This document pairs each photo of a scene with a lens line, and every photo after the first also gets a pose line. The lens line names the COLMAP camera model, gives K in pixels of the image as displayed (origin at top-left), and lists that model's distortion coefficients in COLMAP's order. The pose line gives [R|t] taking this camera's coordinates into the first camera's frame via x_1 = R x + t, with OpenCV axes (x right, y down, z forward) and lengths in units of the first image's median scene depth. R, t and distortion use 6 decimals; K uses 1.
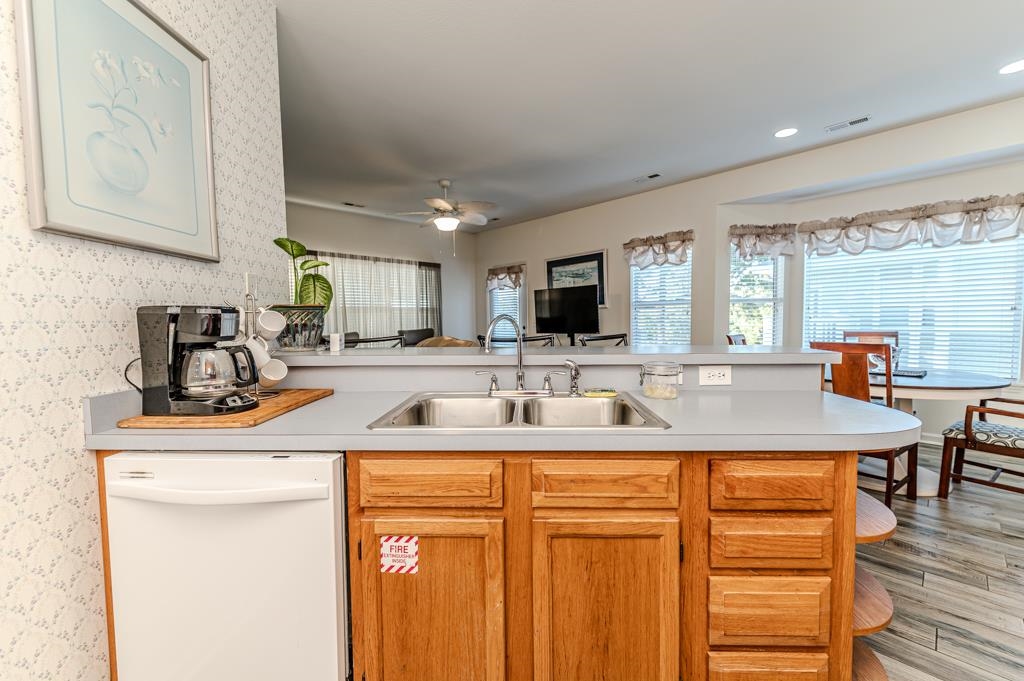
lens RADIAL K [[419.2, 0, 510.0], [0, 419.2, 342.6], [0, 0, 1]] dist [0.016042, -0.003870]
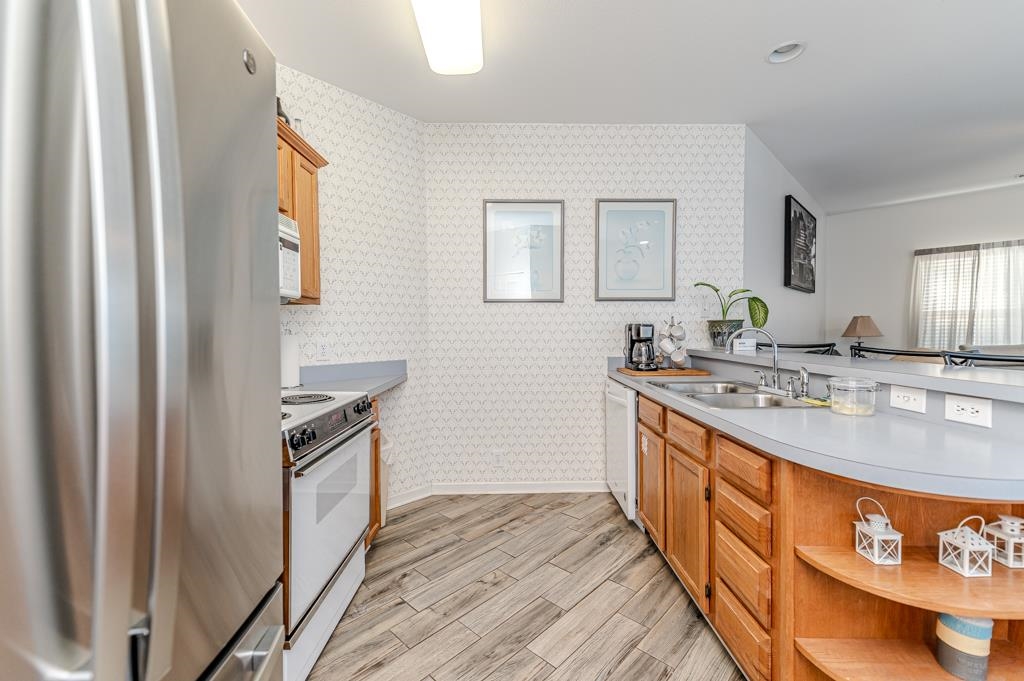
lens RADIAL K [[419.2, 0, 510.7], [0, 419.2, 340.8], [0, 0, 1]] dist [0.016042, -0.003870]
pose [[0.040592, 0.036872, -0.998495, 0.517128], [-0.050496, 0.998118, 0.034806, -0.013033], [0.997899, 0.049008, 0.042378, 0.069049]]
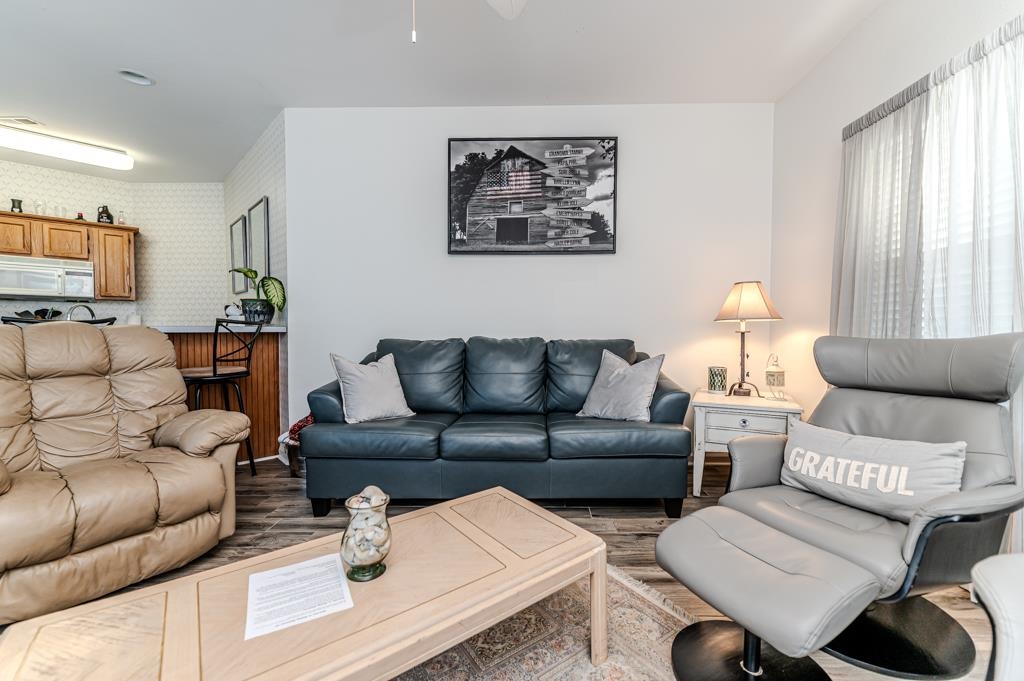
lens RADIAL K [[419.2, 0, 524.5], [0, 419.2, 343.1], [0, 0, 1]] dist [0.016042, -0.003870]
pose [[-0.697931, 0.036336, -0.715243, -0.005813], [-0.033543, 0.995958, 0.083327, -0.045820], [0.715379, 0.082148, -0.693891, 1.488324]]
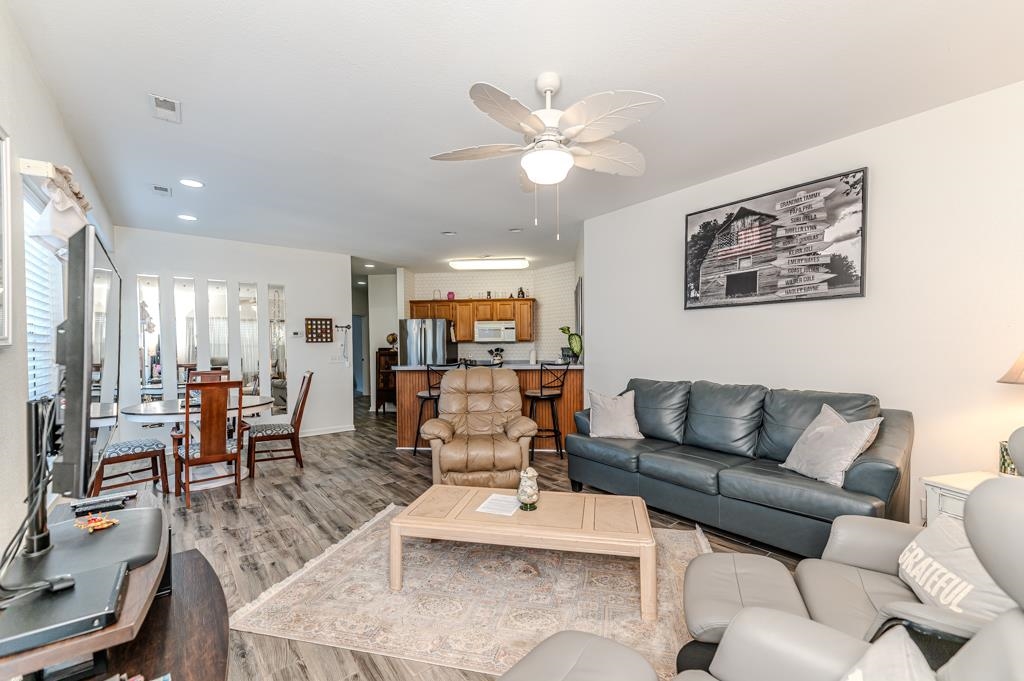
lens RADIAL K [[419.2, 0, 514.1], [0, 419.2, 354.4], [0, 0, 1]] dist [0.016042, -0.003870]
pose [[-0.996505, 0.019671, 0.081186, -0.174258], [0.026218, 0.996420, 0.080378, -0.132696], [-0.079314, 0.082226, -0.993453, 1.820812]]
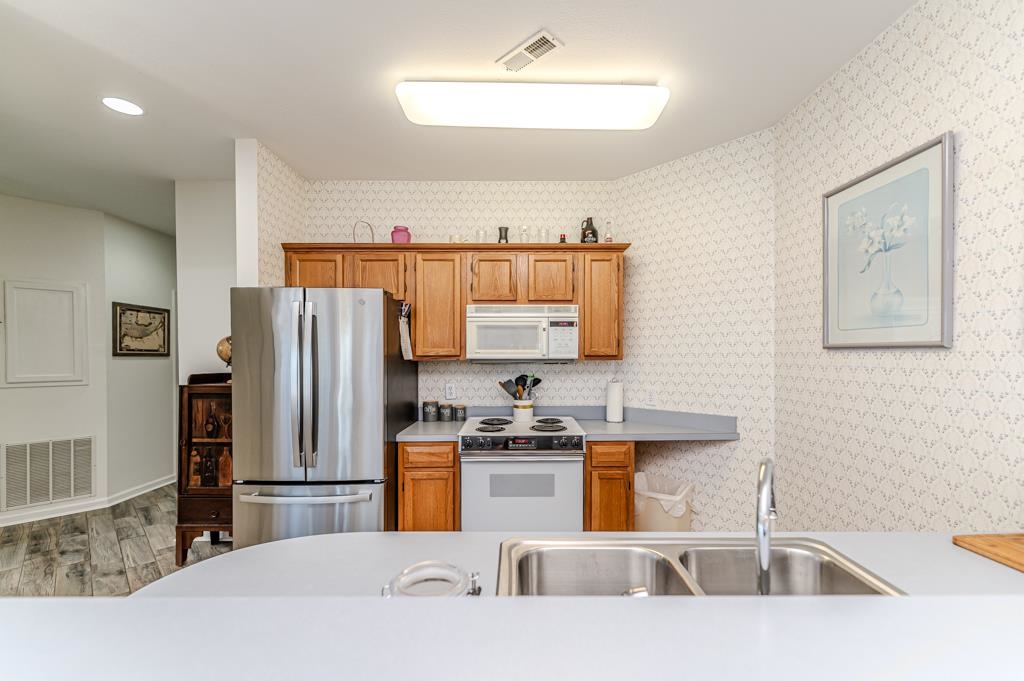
lens RADIAL K [[419.2, 0, 516.3], [0, 419.2, 358.8], [0, 0, 1]] dist [0.016042, -0.003870]
pose [[-0.998911, 0.016840, -0.043520, 0.123142], [0.013963, 0.997750, 0.065574, -0.084284], [0.044527, 0.064895, -0.996898, 0.563168]]
